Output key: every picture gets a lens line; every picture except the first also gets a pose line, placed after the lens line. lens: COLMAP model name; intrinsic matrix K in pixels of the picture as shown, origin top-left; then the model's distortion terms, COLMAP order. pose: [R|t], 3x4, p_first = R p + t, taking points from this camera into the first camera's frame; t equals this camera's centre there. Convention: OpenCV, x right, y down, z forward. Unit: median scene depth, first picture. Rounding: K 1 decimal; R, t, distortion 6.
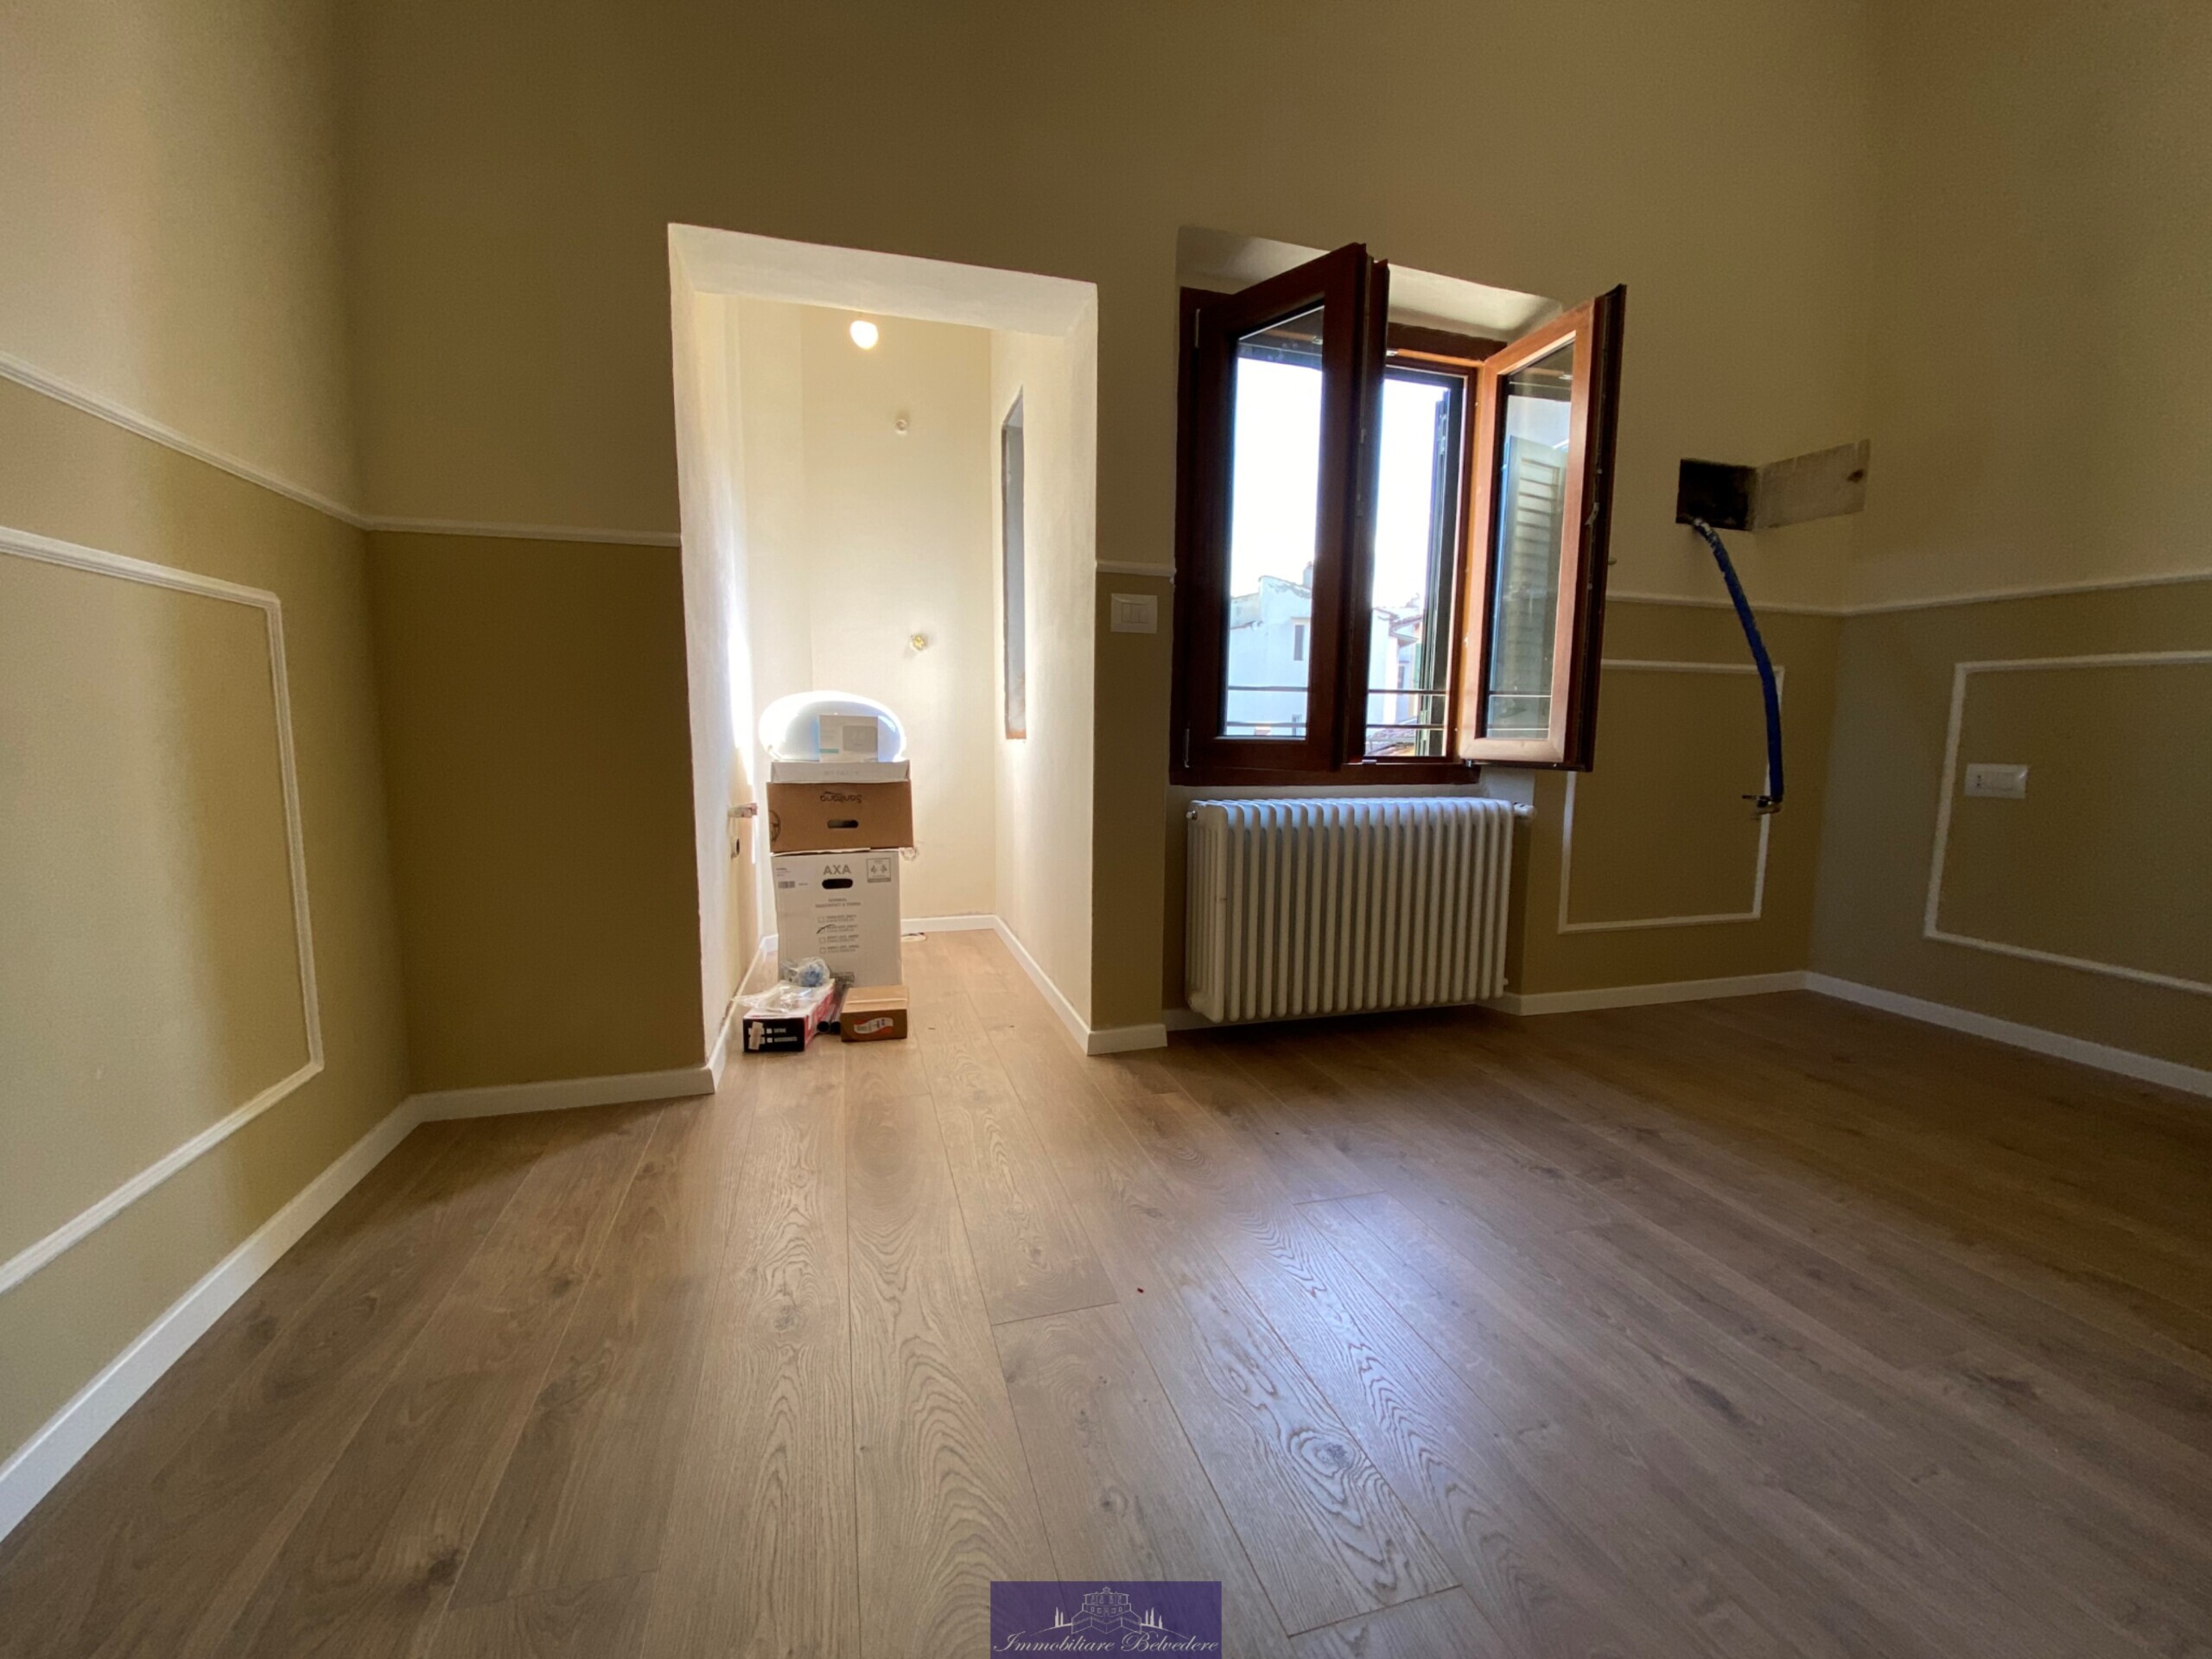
lens RADIAL K [[889.1, 0, 1095.6], [0, 889.1, 835.2], [0, 0, 1]] dist [0.009551, -0.016136]
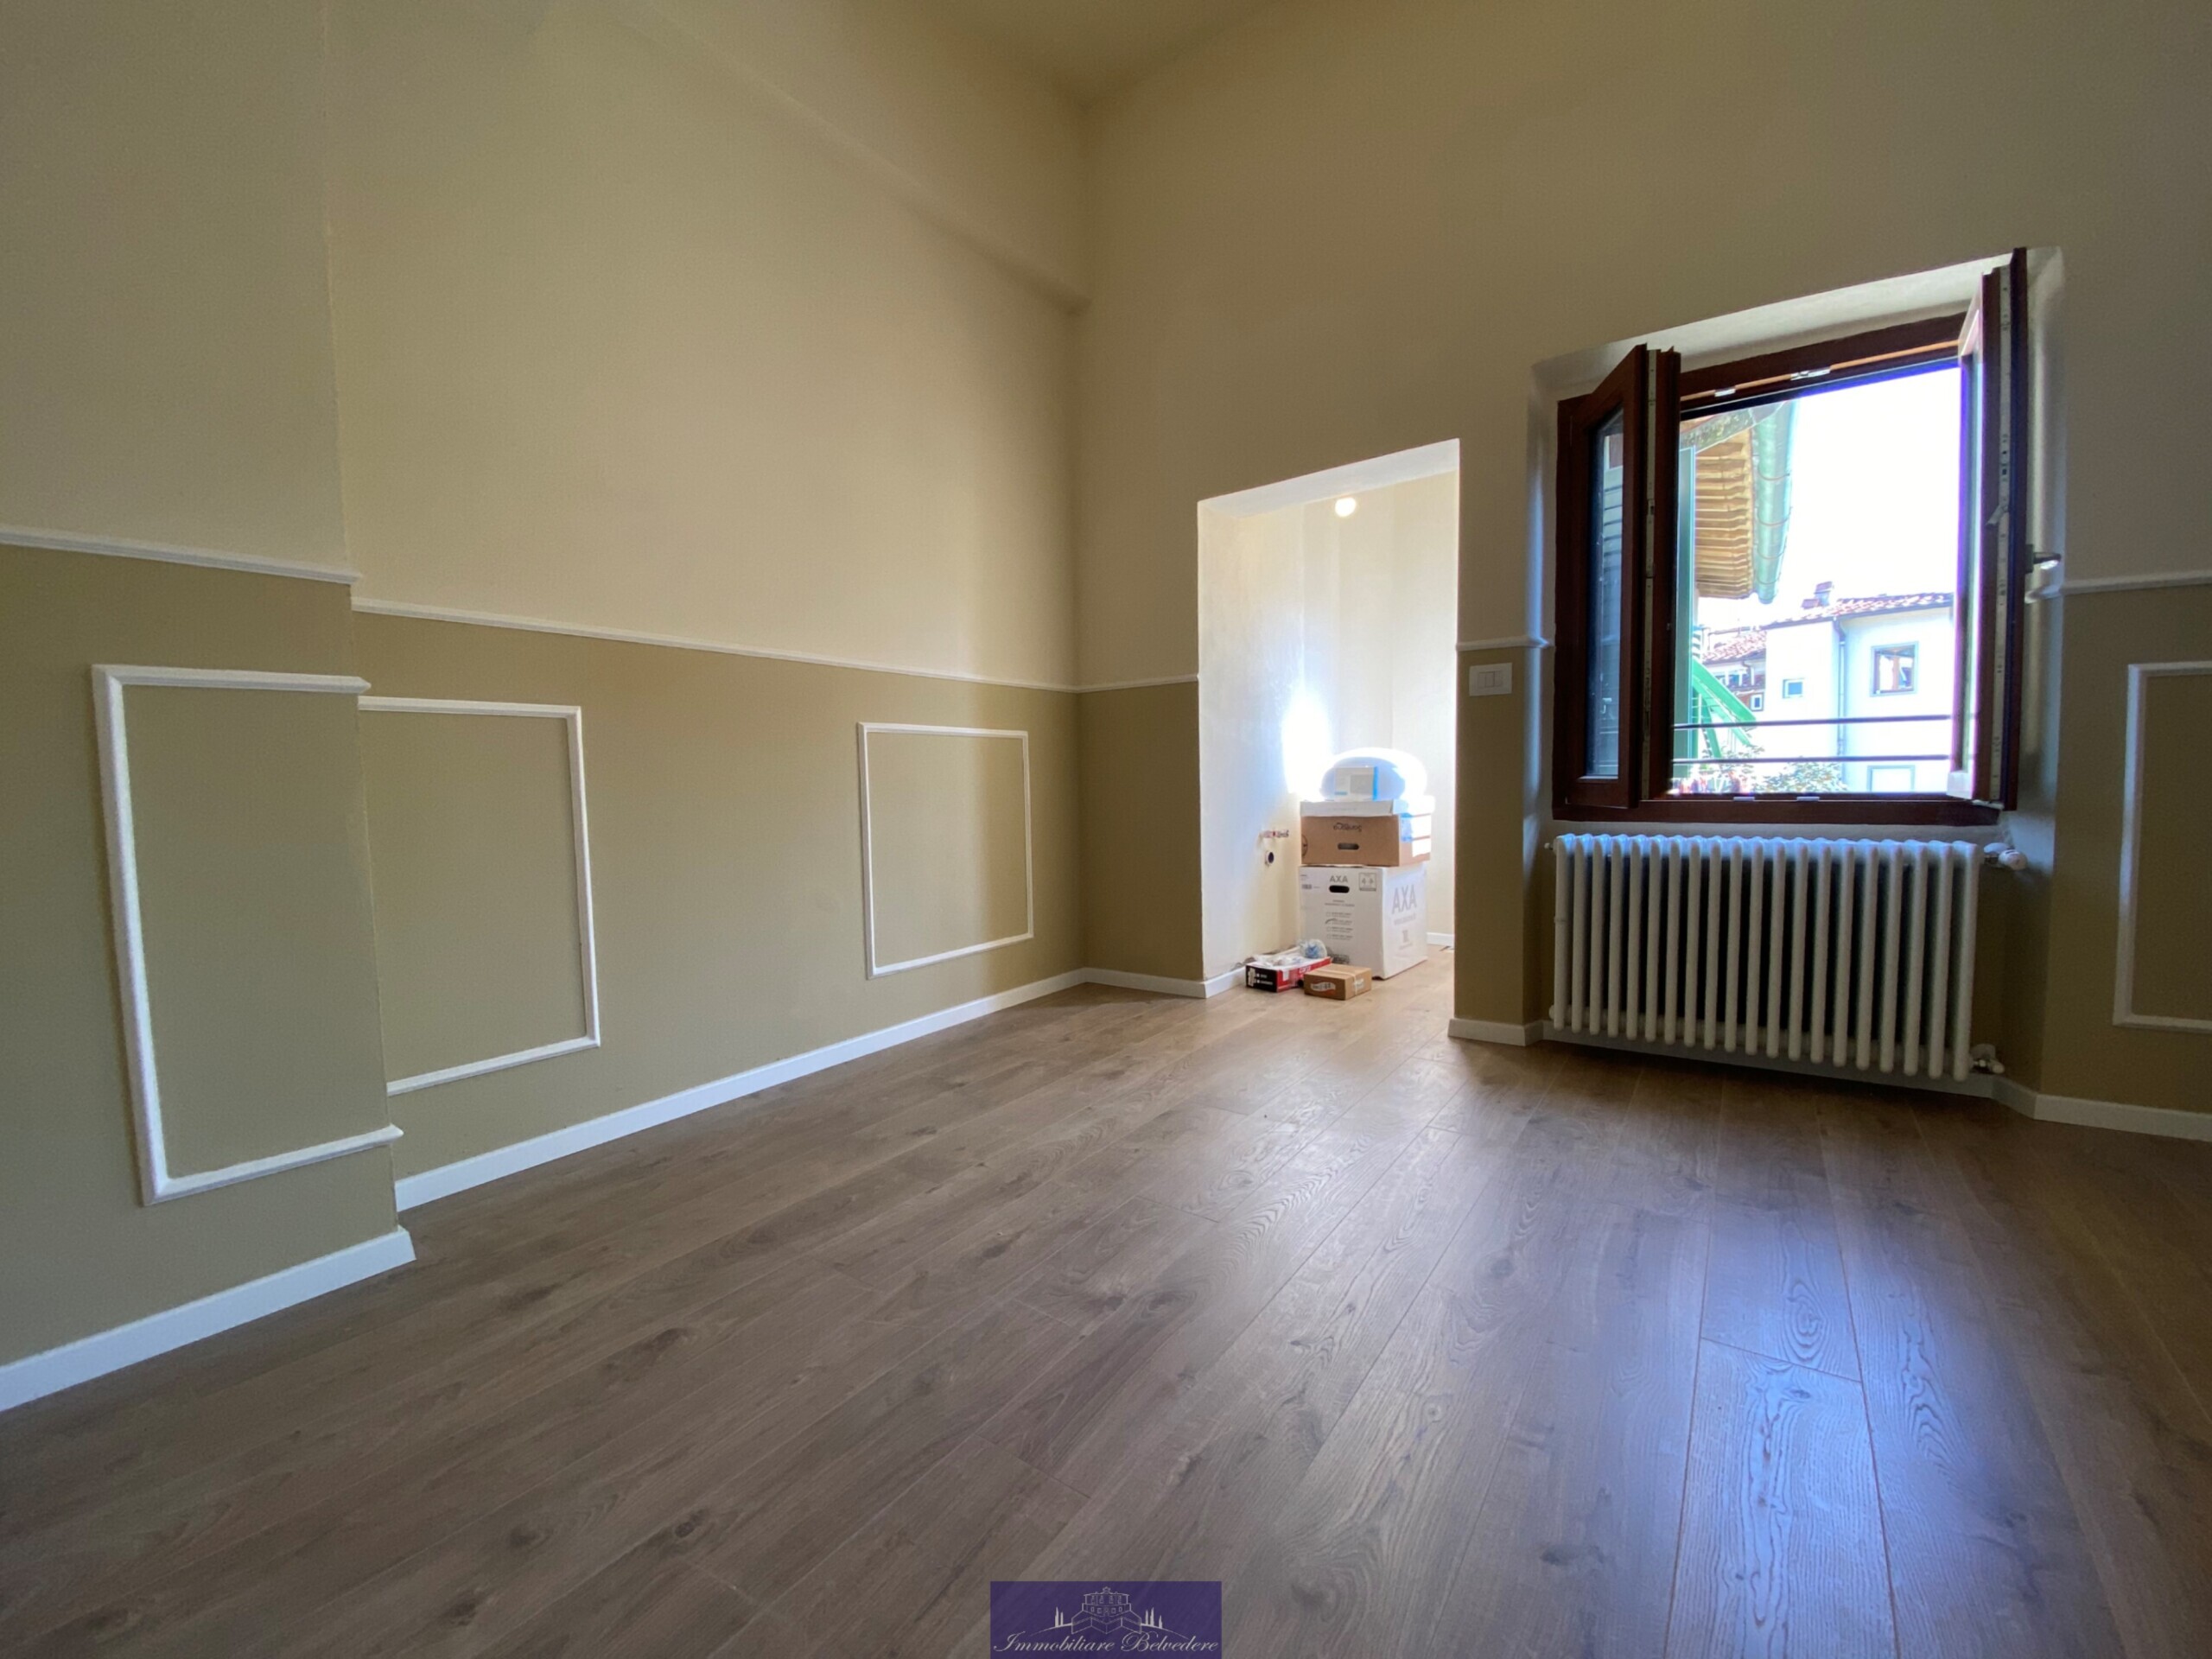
lens RADIAL K [[895.7, 0, 1103.1], [0, 895.7, 836.4], [0, 0, 1]] dist [-0.001825, -0.012186]
pose [[0.609355, 0.027275, -0.792429, 0.661841], [-0.064296, 0.997817, -0.015097, 0.019458], [0.790287, 0.060150, 0.609778, -0.163645]]
